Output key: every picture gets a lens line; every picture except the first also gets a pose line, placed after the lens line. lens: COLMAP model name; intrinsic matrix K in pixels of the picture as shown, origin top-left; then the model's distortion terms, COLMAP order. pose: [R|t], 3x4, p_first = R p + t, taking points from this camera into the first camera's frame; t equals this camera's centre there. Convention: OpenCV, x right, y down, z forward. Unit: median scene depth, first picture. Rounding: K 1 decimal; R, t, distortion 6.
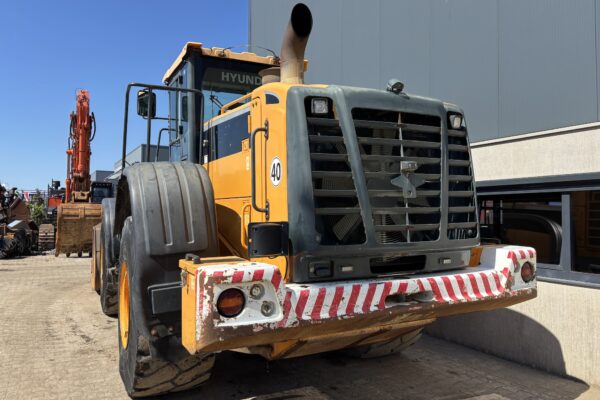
lens RADIAL K [[446.4, 0, 300.0], [0, 446.4, 200.0], [0, 0, 1]] dist [0.051163, -0.057903]
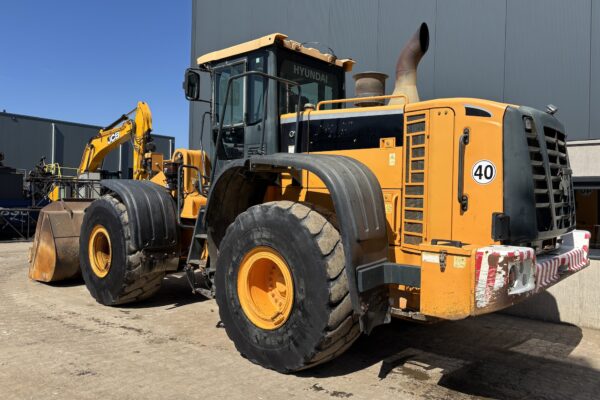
lens RADIAL K [[446.4, 0, 300.0], [0, 446.4, 200.0], [0, 0, 1]] dist [0.051163, -0.057903]
pose [[0.934467, 0.015336, 0.355719, -0.628146], [-0.029536, 0.998967, 0.034521, -0.008922], [-0.354822, -0.042765, 0.933955, 0.006779]]
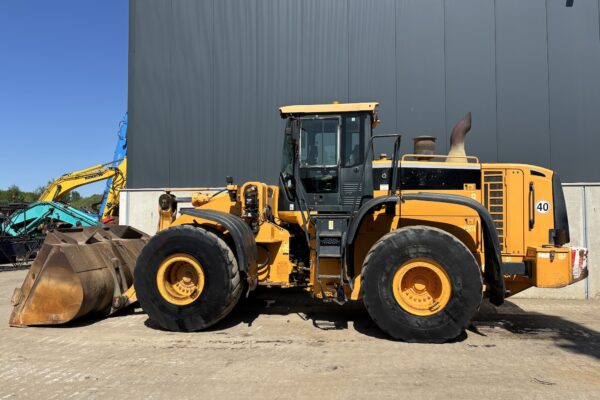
lens RADIAL K [[446.4, 0, 300.0], [0, 446.4, 200.0], [0, 0, 1]] dist [0.051163, -0.057903]
pose [[0.612410, 0.031735, 0.789903, -1.674884], [-0.021432, 0.999493, -0.023540, -0.011967], [-0.790250, -0.002513, 0.612779, 0.370686]]
